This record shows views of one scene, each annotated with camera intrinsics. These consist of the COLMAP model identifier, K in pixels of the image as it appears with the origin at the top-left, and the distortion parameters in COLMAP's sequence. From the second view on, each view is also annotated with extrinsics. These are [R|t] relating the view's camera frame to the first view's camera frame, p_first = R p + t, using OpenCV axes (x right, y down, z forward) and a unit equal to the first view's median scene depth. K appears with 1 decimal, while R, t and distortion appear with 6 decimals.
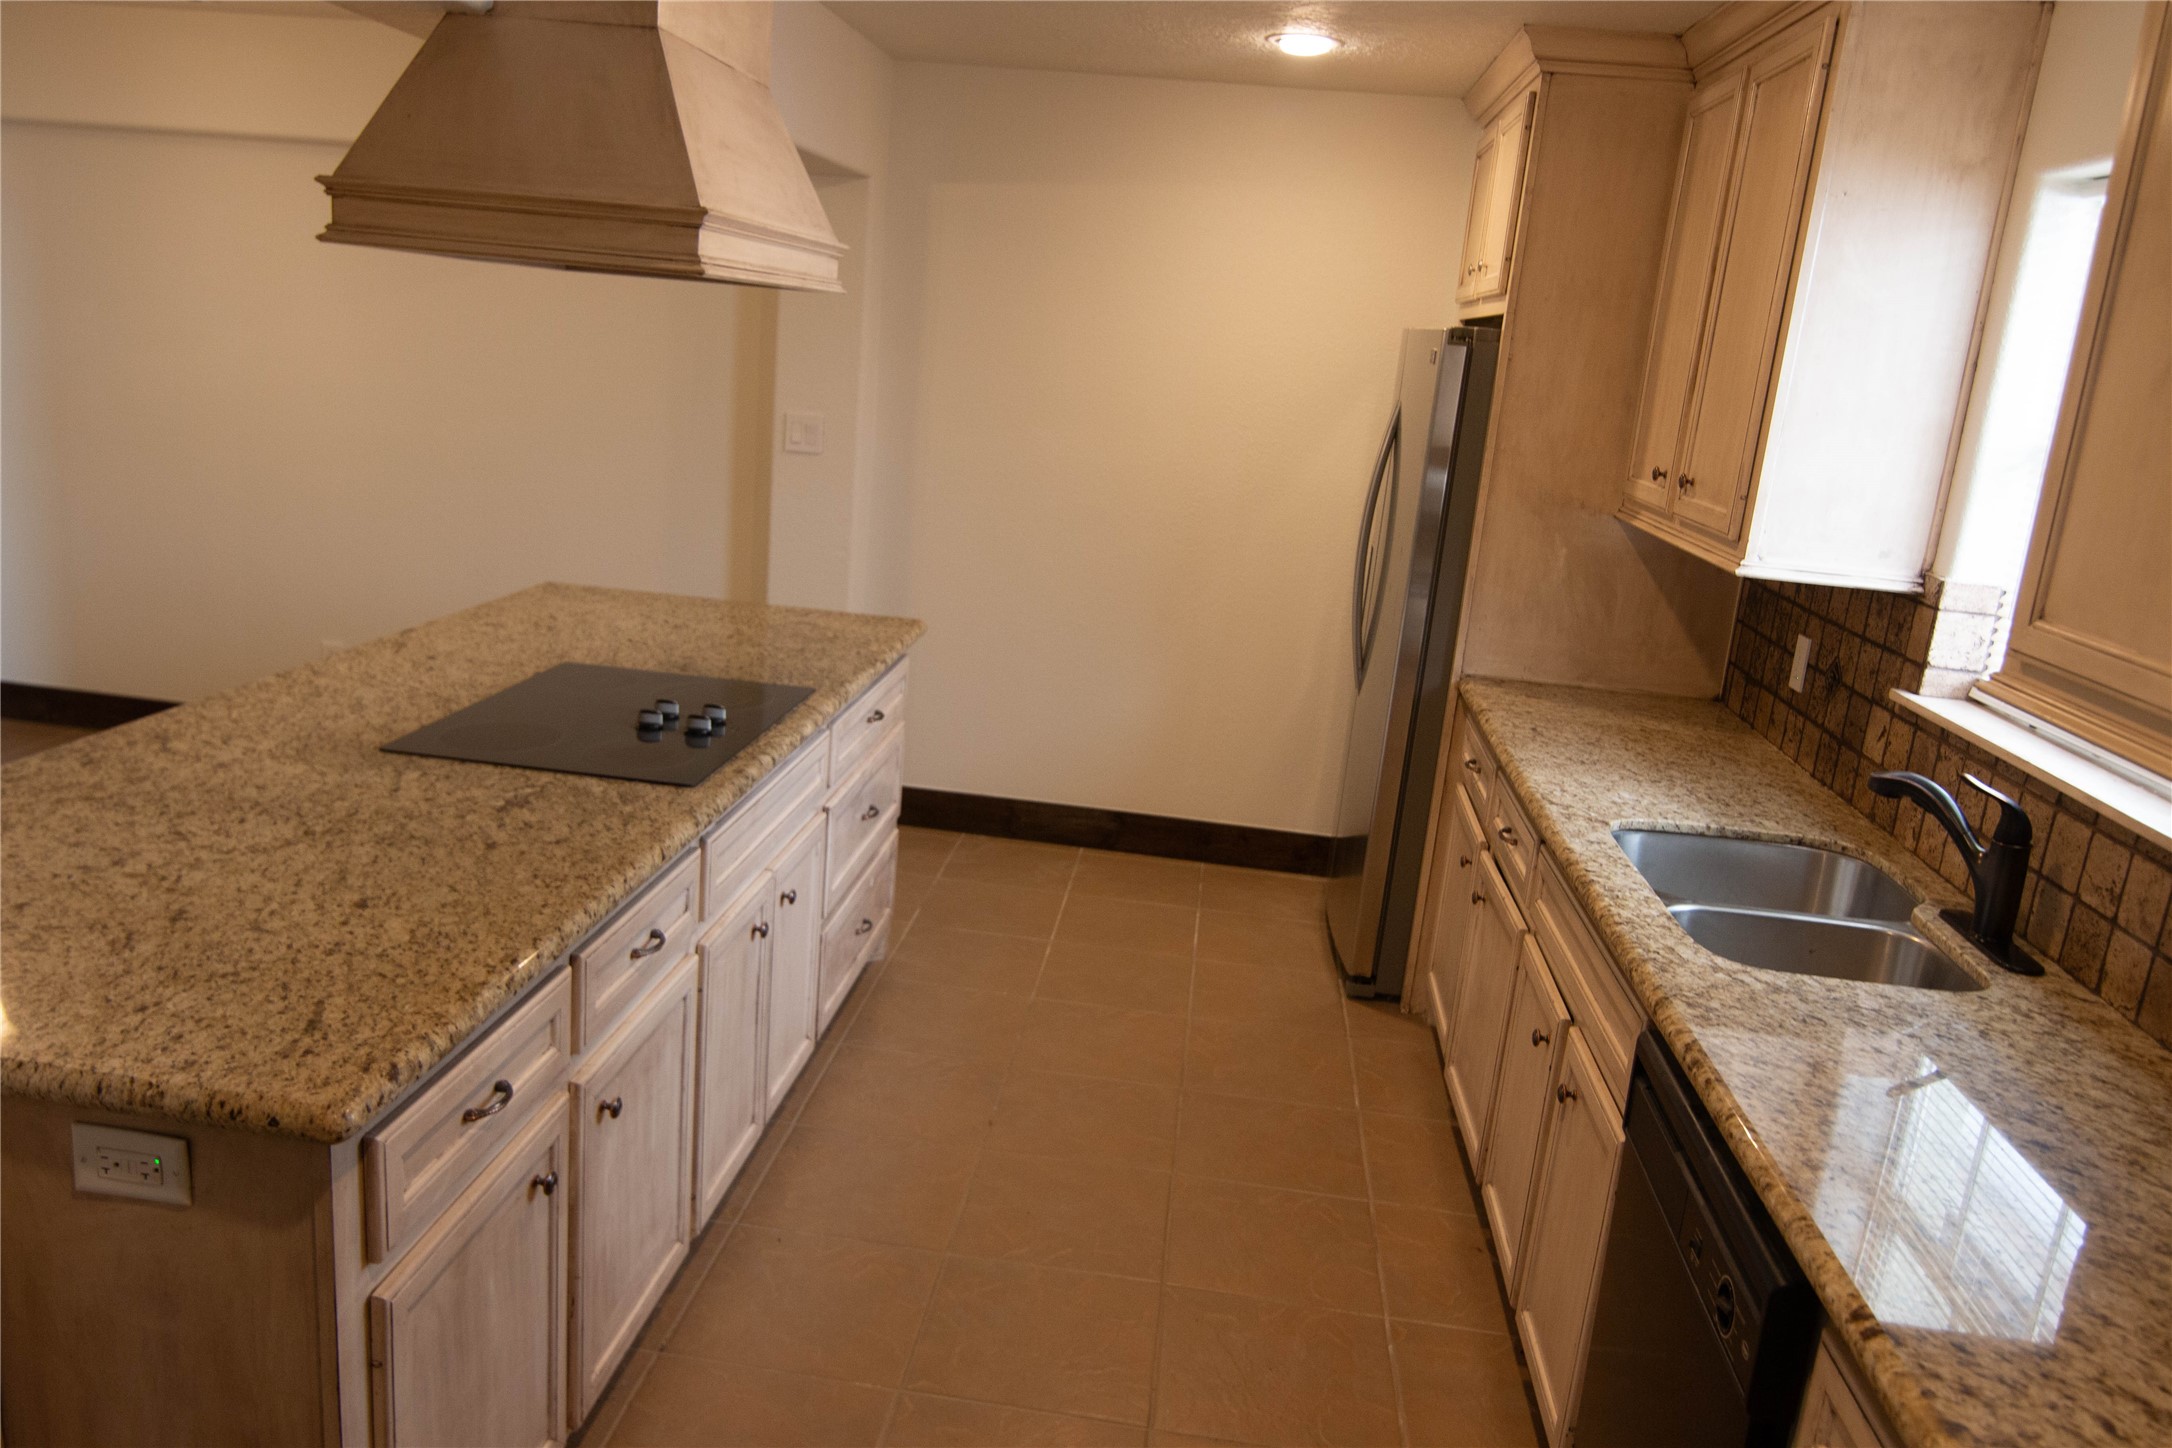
lens RADIAL K [[1624.4, 0, 1043.1], [0, 1624.4, 753.3], [0, 0, 1]] dist [-0.023195, 0.000648]
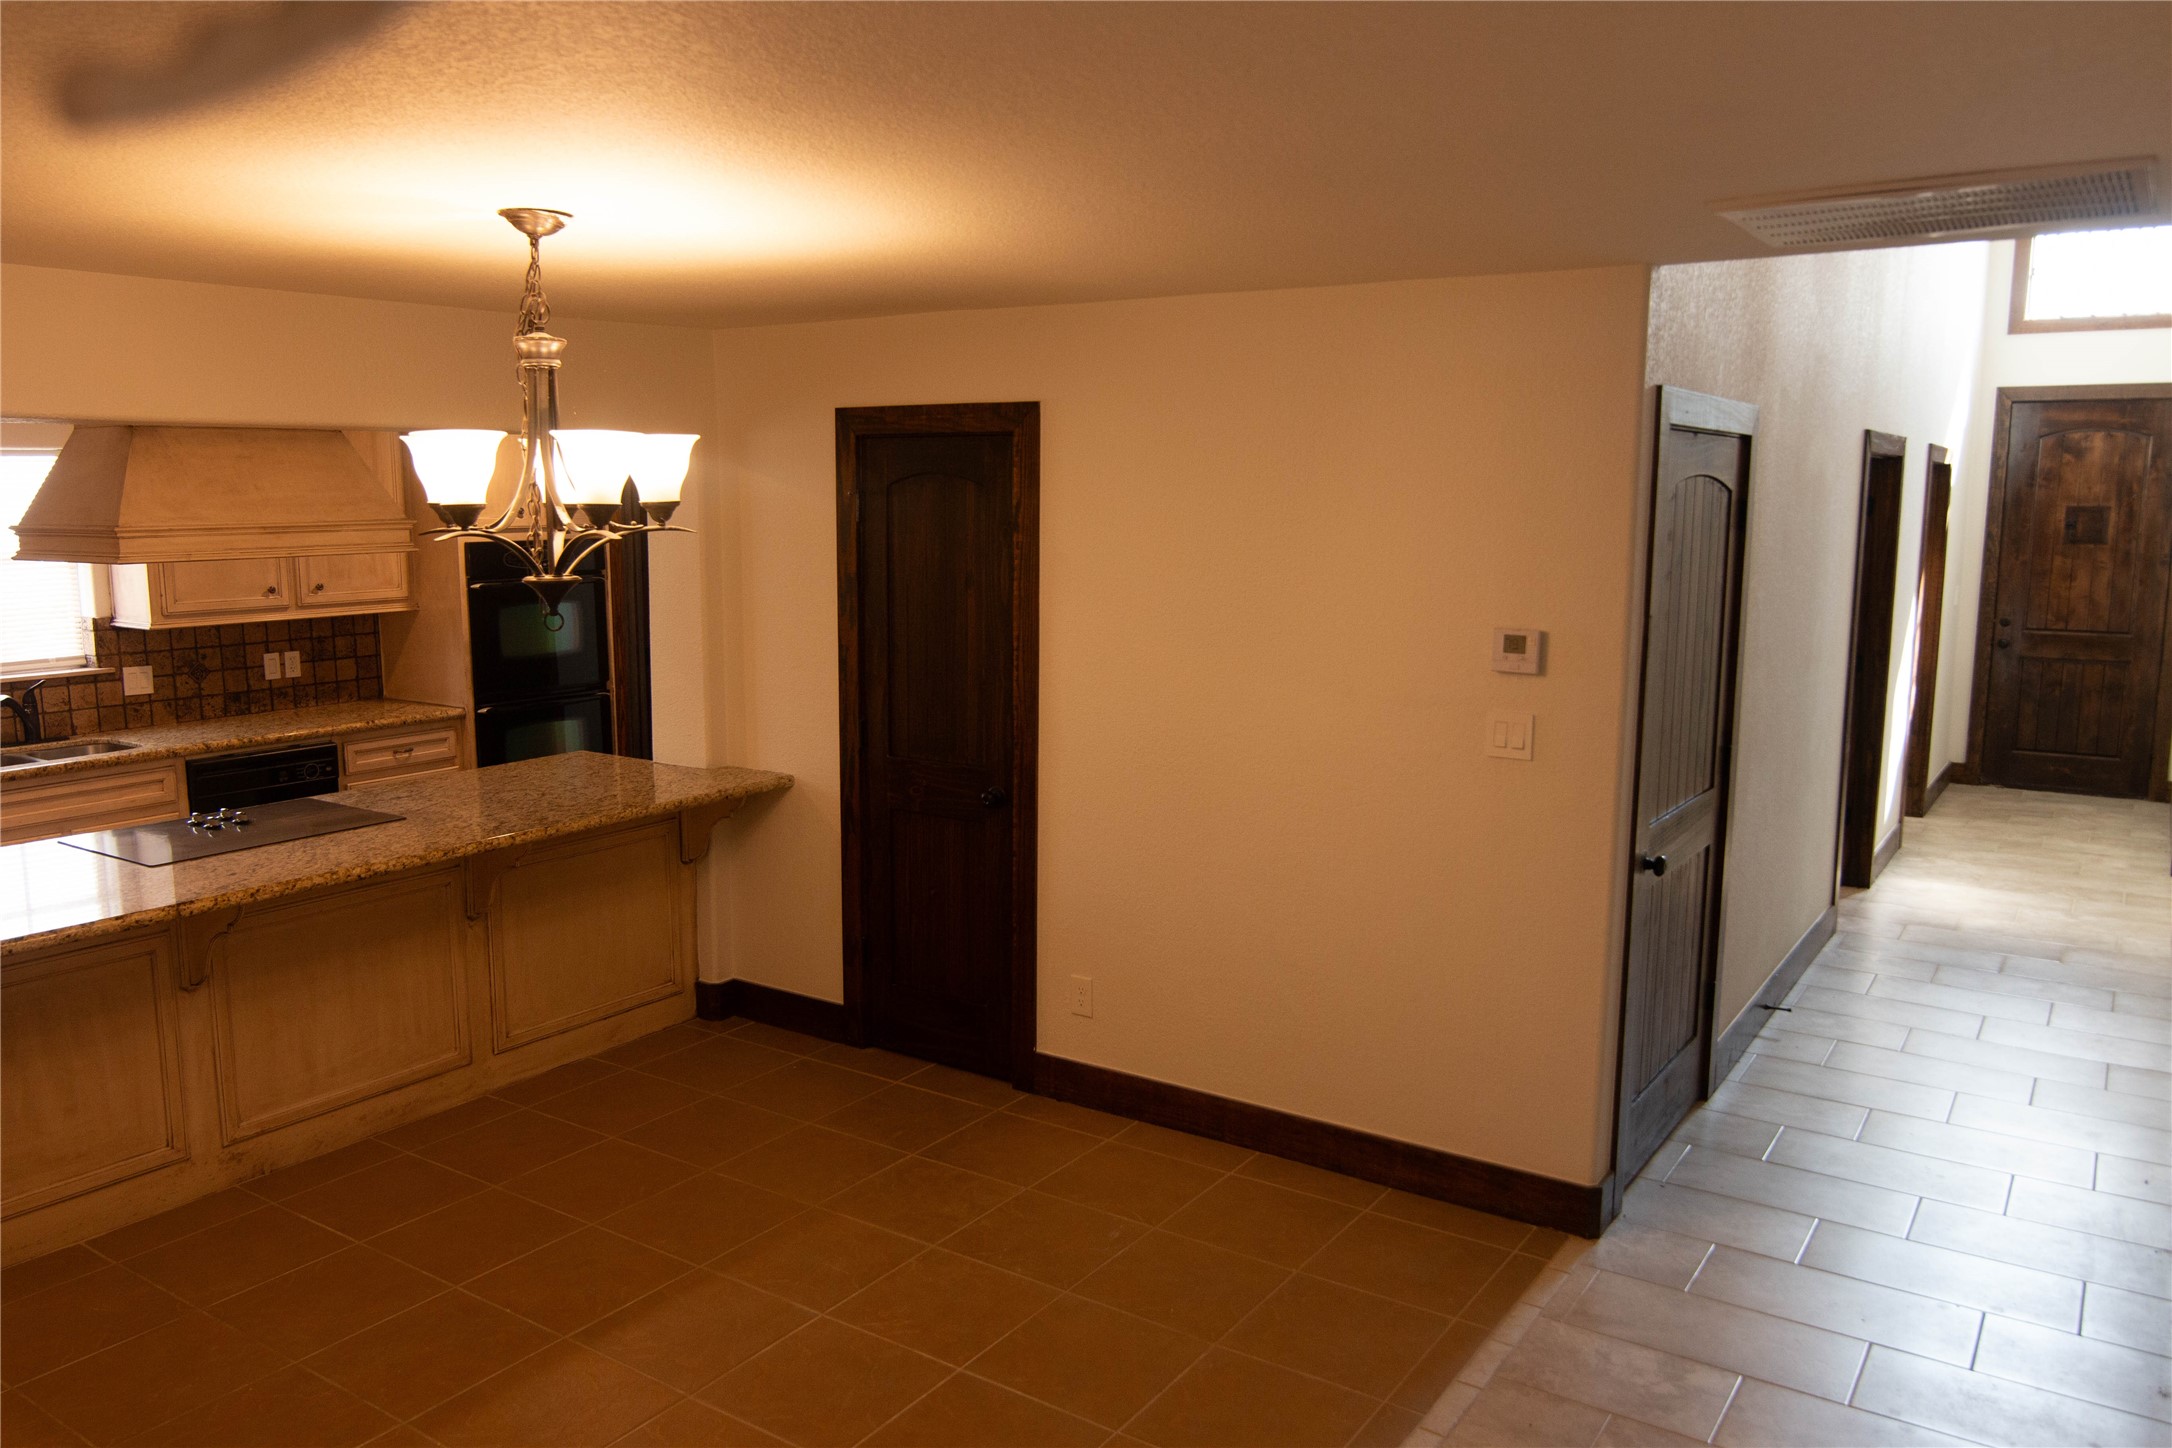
lens RADIAL K [[1595.8, 0, 1067.2], [0, 1595.8, 730.0], [0, 0, 1]] dist [-0.021652, 0.000544]
pose [[-0.885729, -0.149830, 0.439357, -2.164254], [0.045928, 0.913549, 0.404128, -0.919304], [-0.461925, 0.378127, -0.802275, 2.402601]]
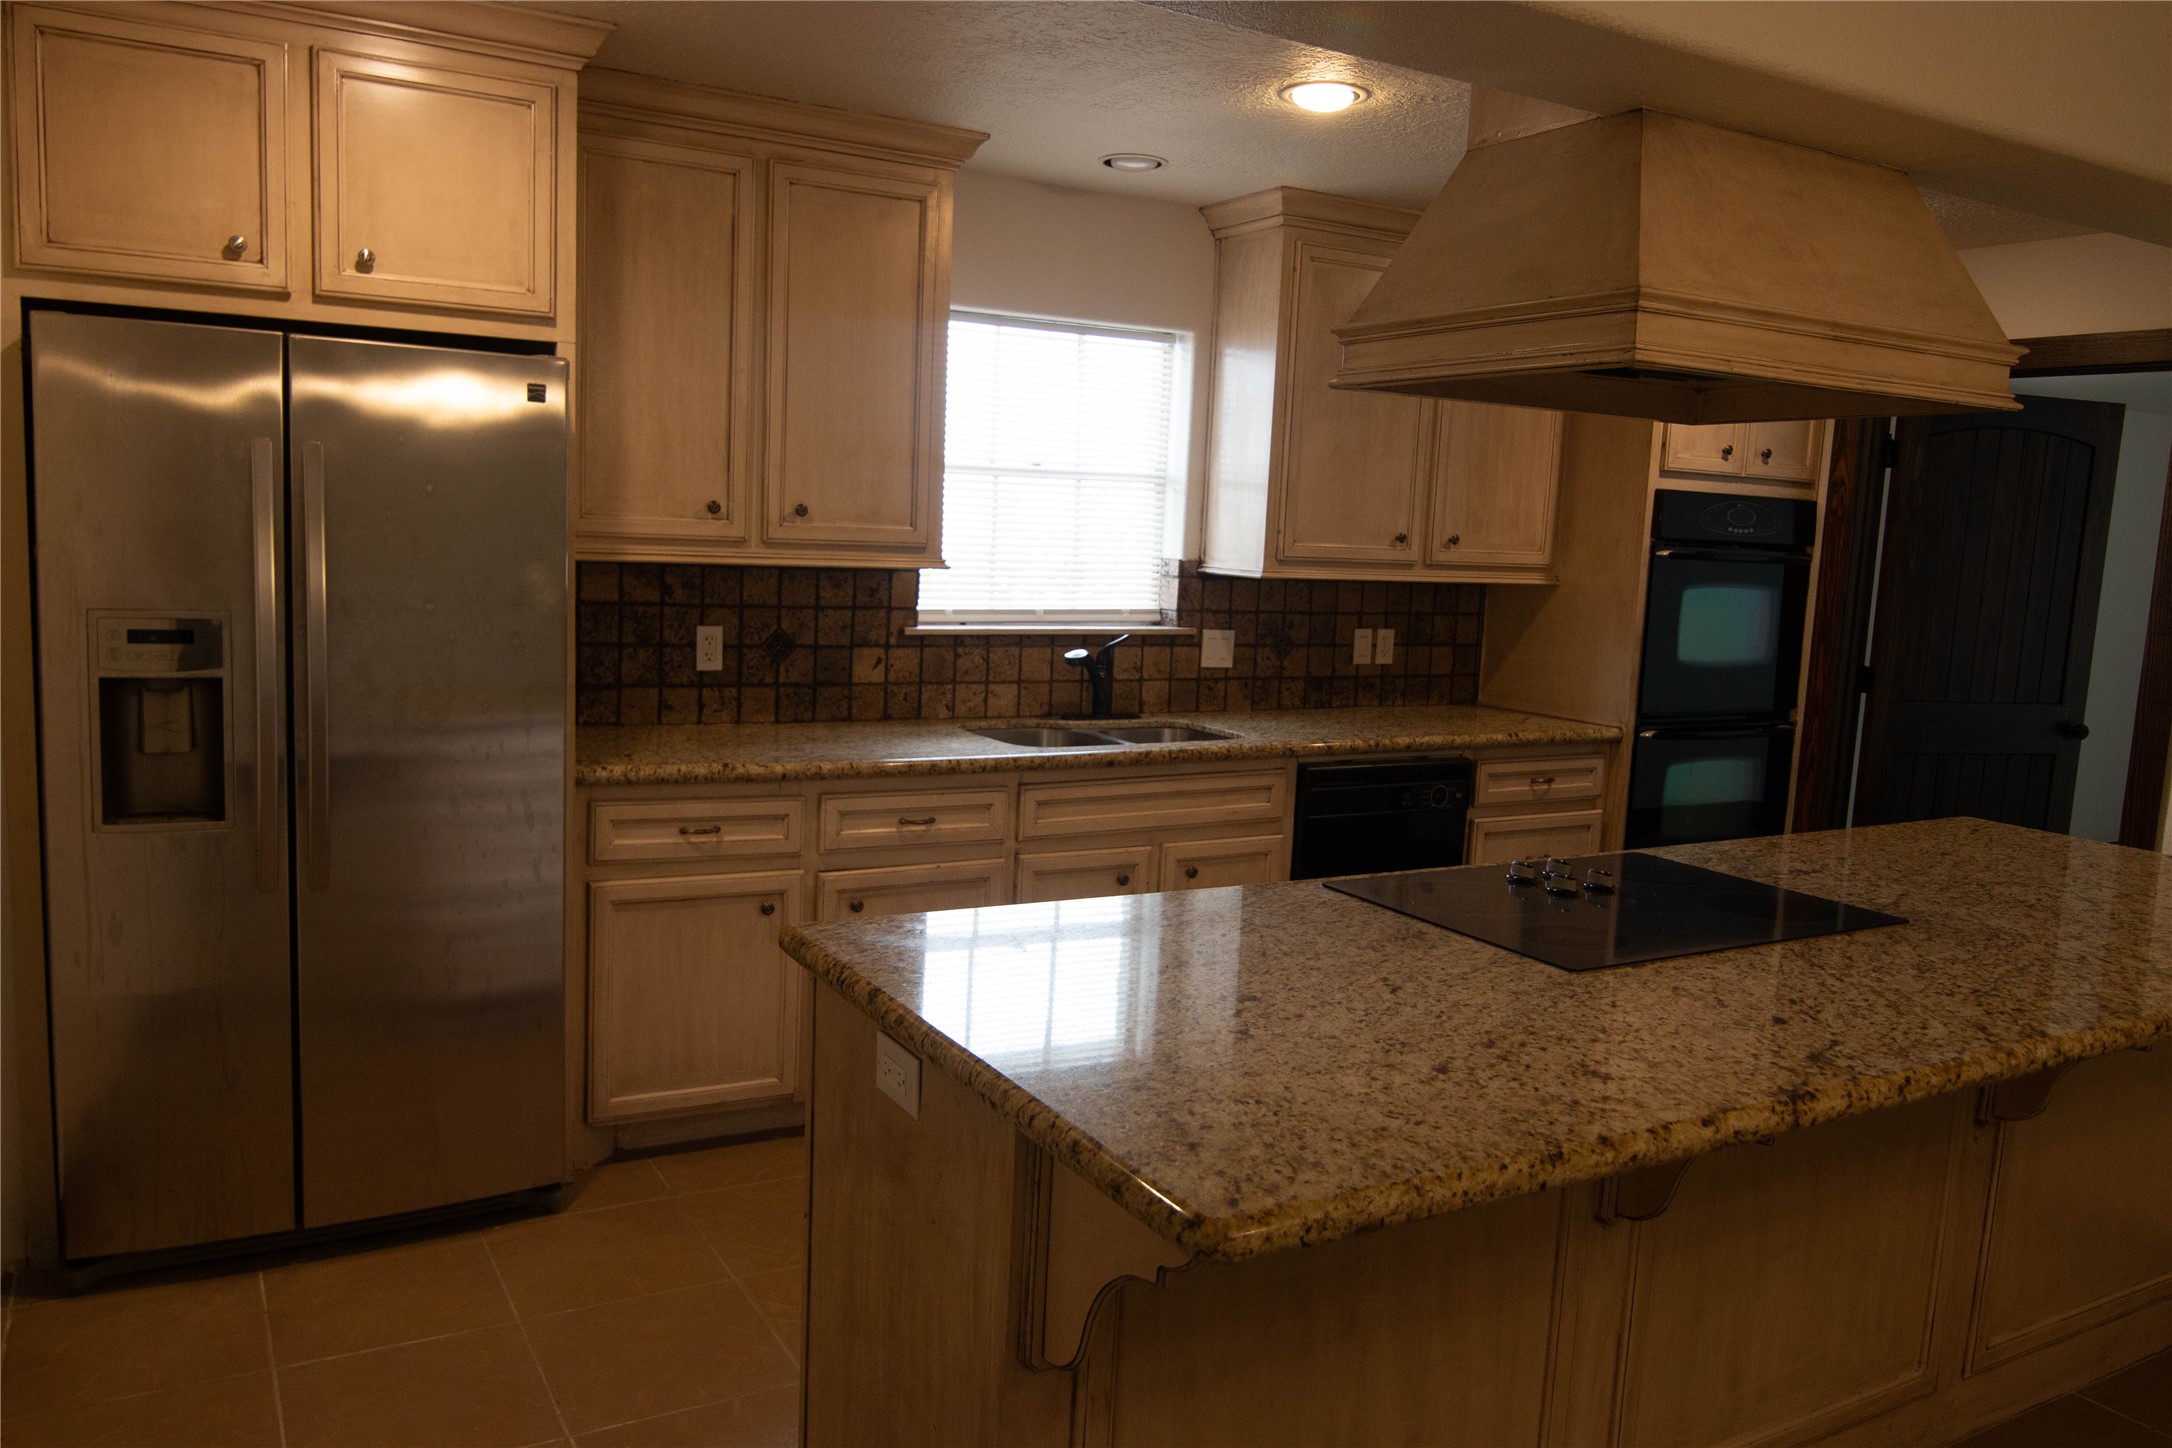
lens RADIAL K [[1591.0, 0, 1086.0], [0, 1591.0, 724.0], [0, 0, 1]] dist [-0.003081, -0.001539]
pose [[-0.604570, -0.207220, 0.769126, -0.951755], [0.109823, 0.934664, 0.338146, -0.565257], [-0.788945, 0.288900, -0.542312, 2.173233]]
